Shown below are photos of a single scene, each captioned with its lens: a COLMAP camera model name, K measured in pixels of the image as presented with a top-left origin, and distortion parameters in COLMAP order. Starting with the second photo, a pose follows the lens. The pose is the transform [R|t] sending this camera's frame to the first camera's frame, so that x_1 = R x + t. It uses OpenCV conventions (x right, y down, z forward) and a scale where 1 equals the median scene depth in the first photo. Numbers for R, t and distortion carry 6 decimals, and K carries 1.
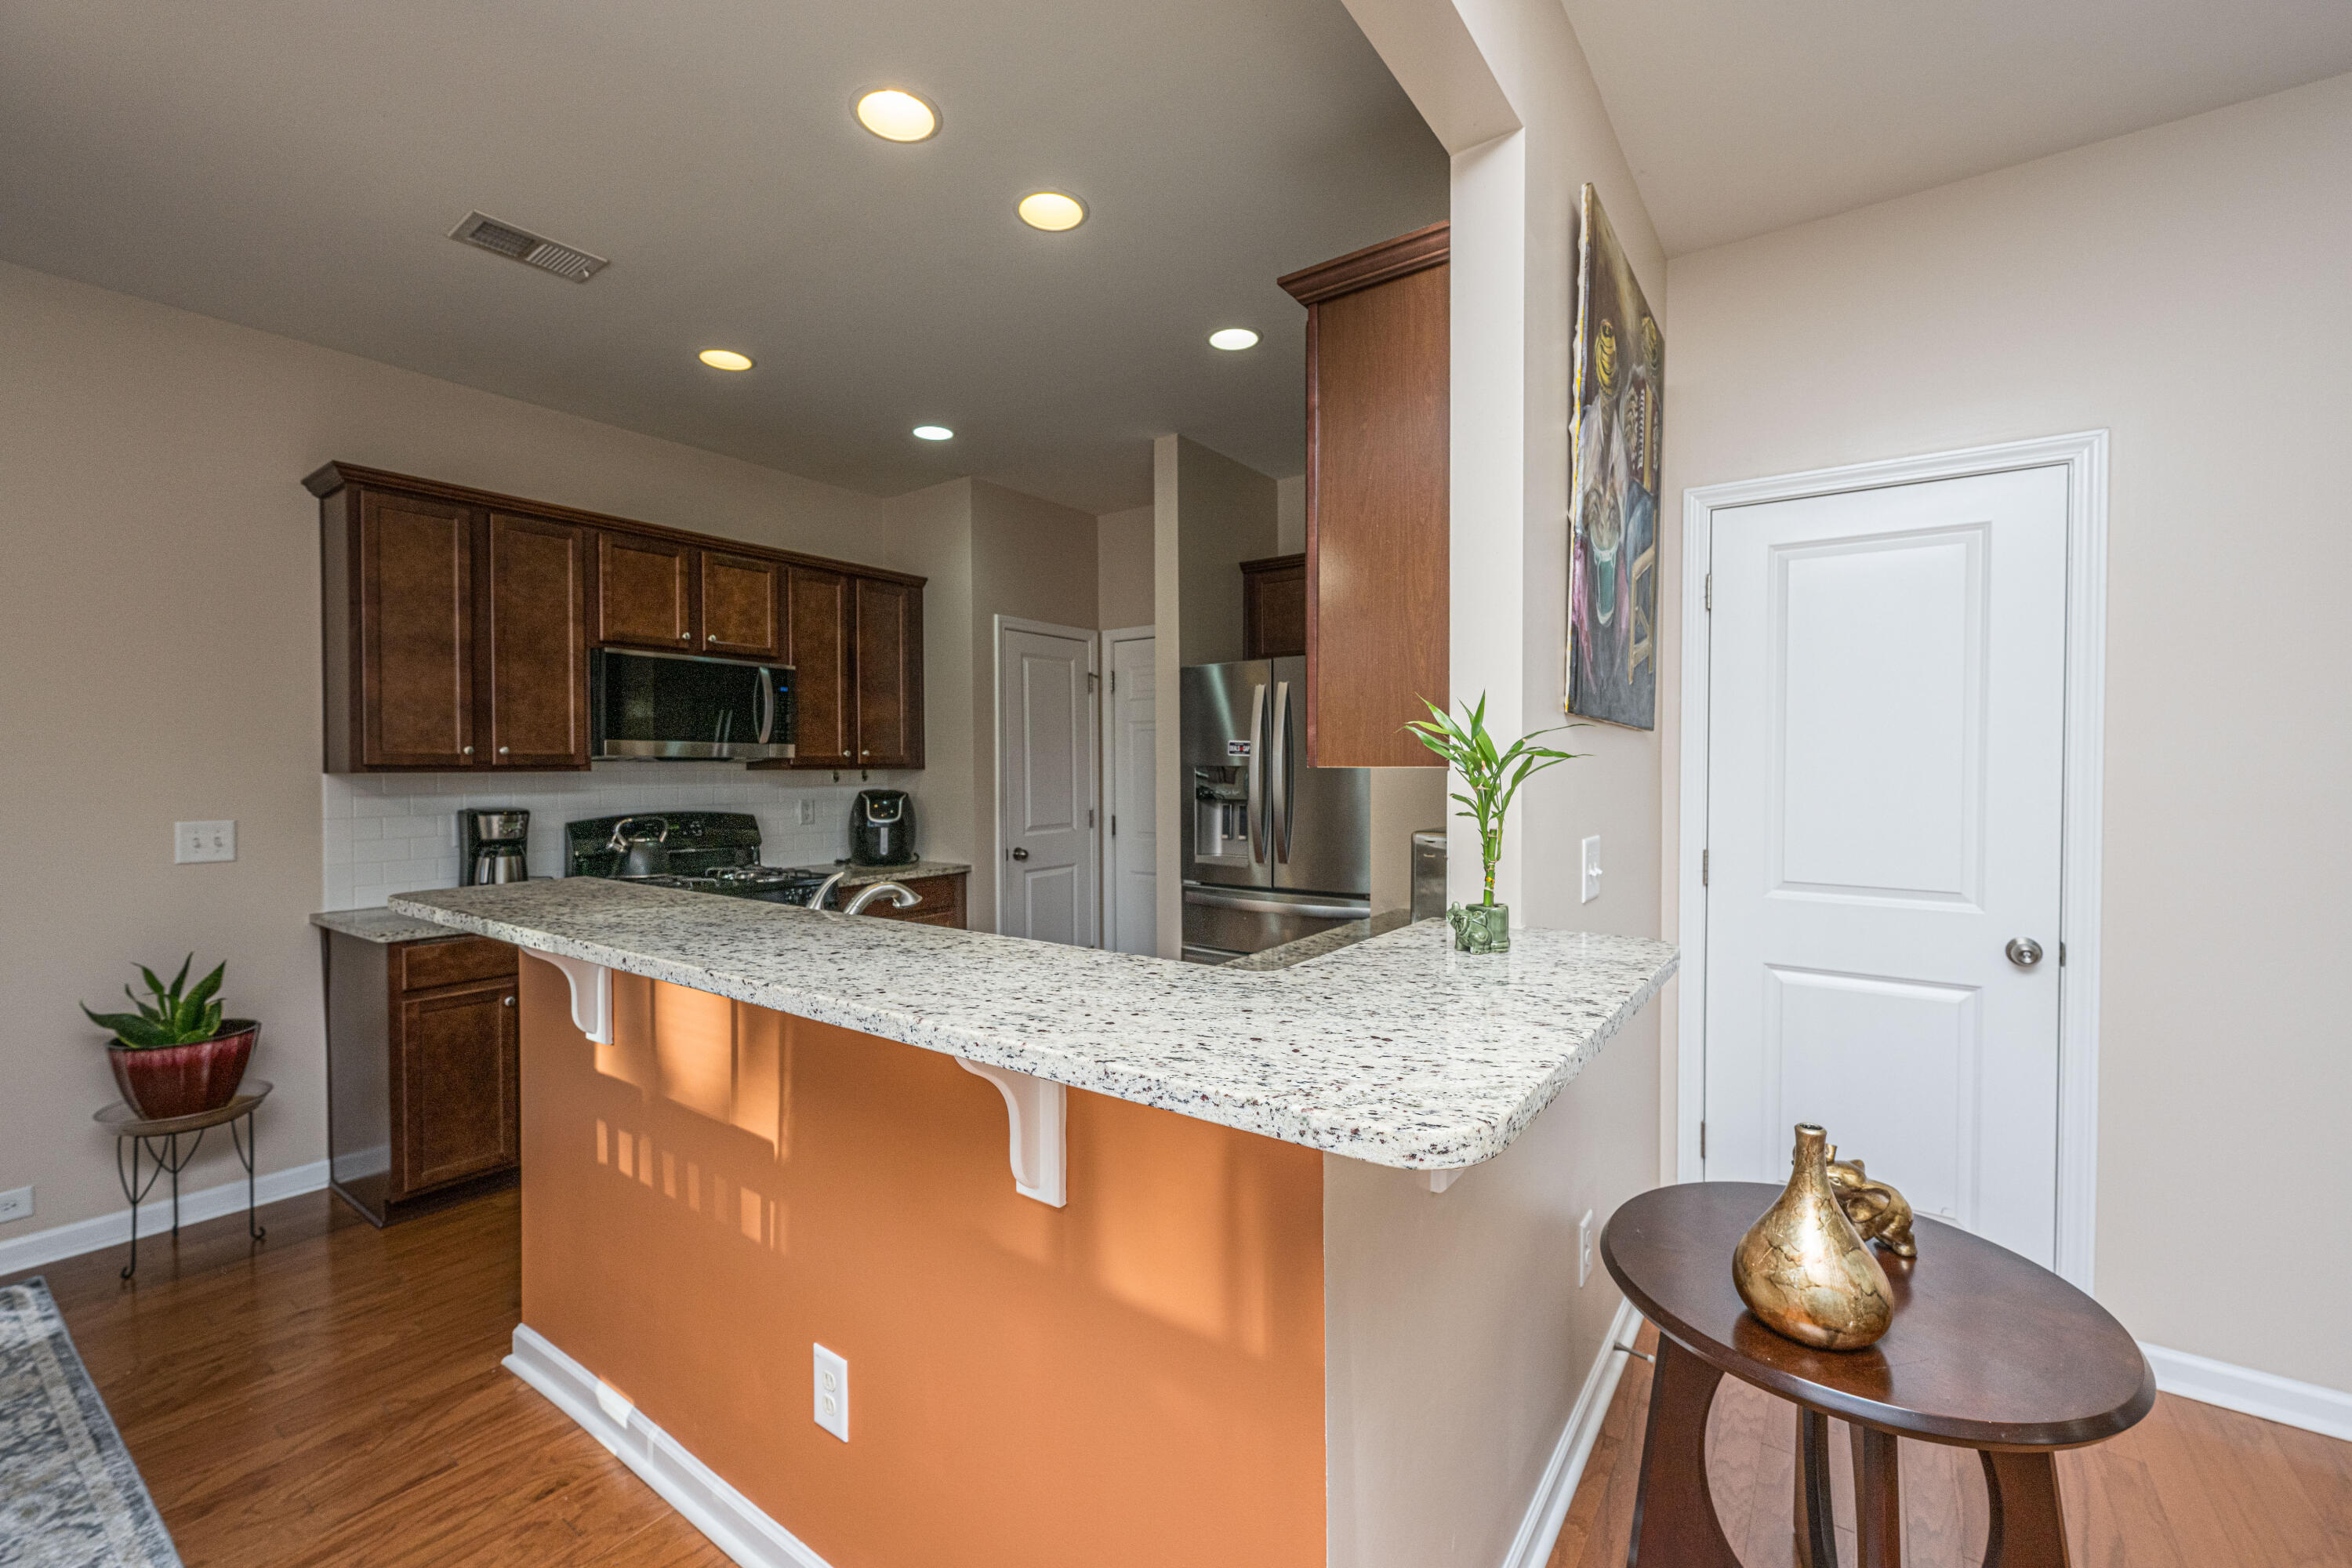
lens RADIAL K [[936.3, 0, 1180.7], [0, 936.3, 768.4], [0, 0, 1]] dist [-0.000106, -0.000159]
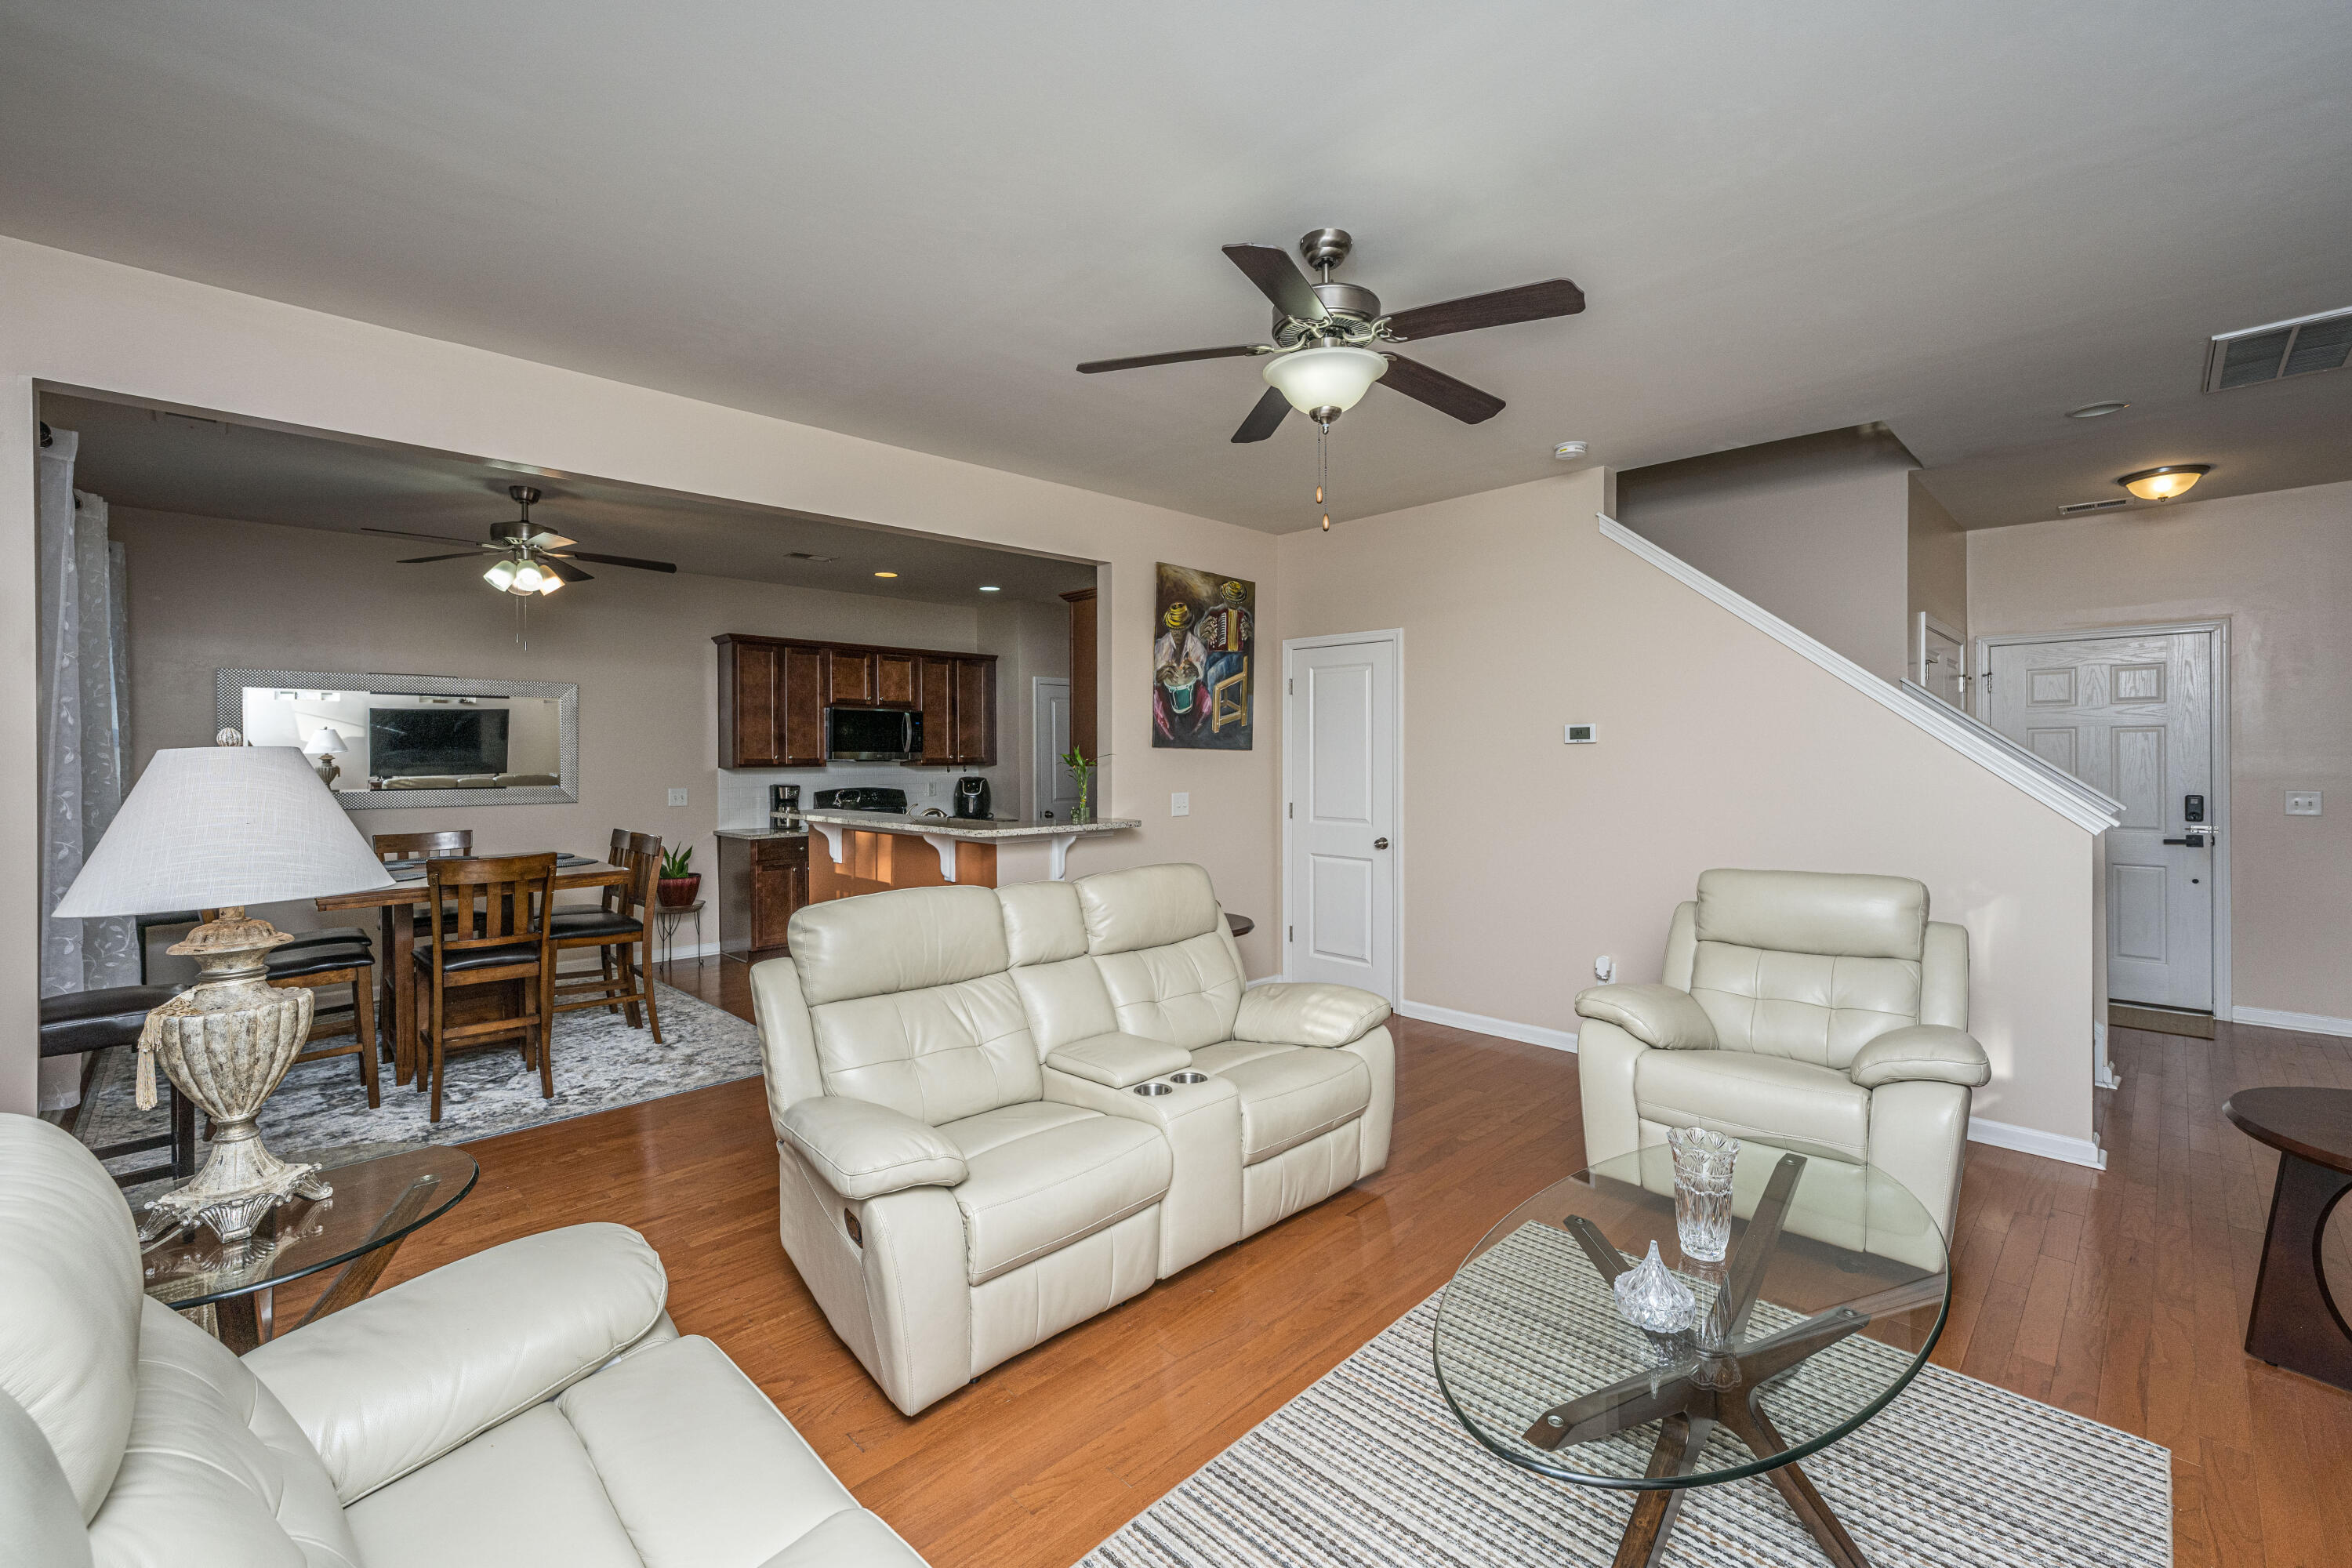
lens RADIAL K [[966.8, 0, 1178.7], [0, 966.8, 760.2], [0, 0, 1]] dist [-0.000846, -0.000059]
pose [[0.983472, -0.001467, -0.181055, 0.505472], [0.001207, 0.999998, -0.001547, -0.007263], [0.181057, 0.001303, 0.983472, -0.929293]]
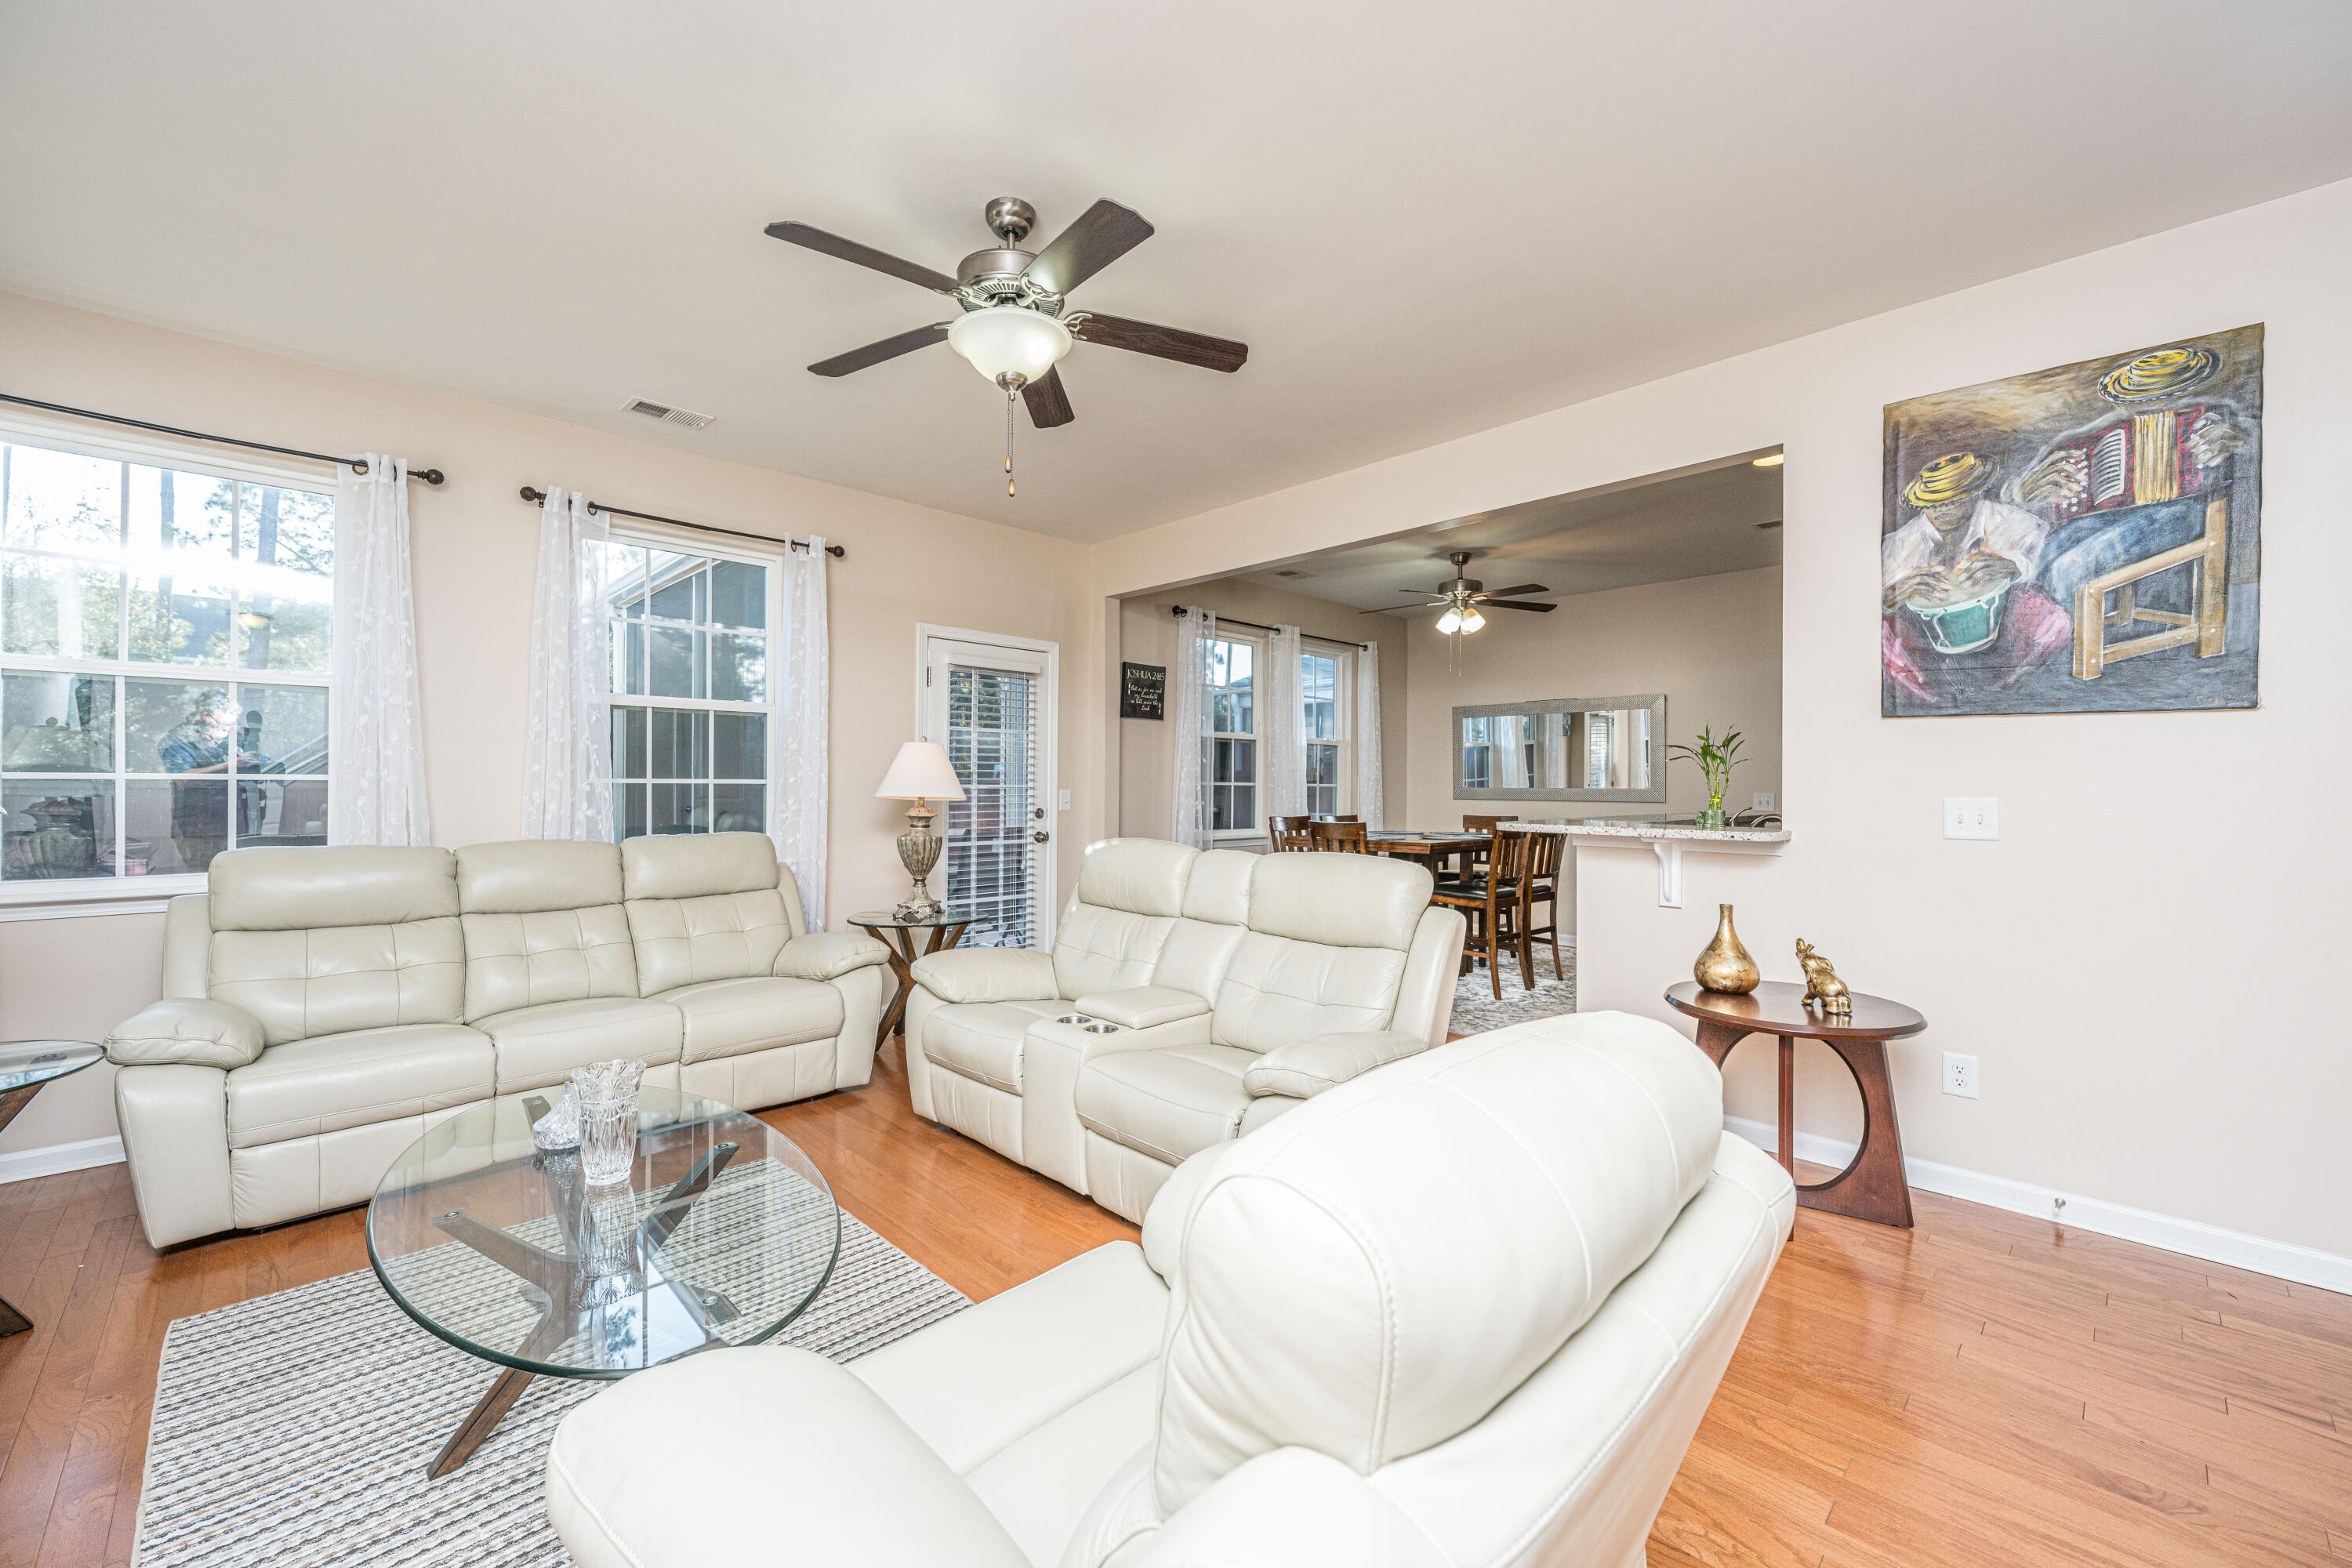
lens RADIAL K [[940.1, 0, 1204.0], [0, 940.1, 791.5], [0, 0, 1]] dist [0.000615, -0.000105]
pose [[-0.165237, 0.008744, -0.986215, 1.130742], [-0.006329, 0.999931, 0.009926, 0.031985], [0.986234, 0.007882, -0.165170, 0.019762]]
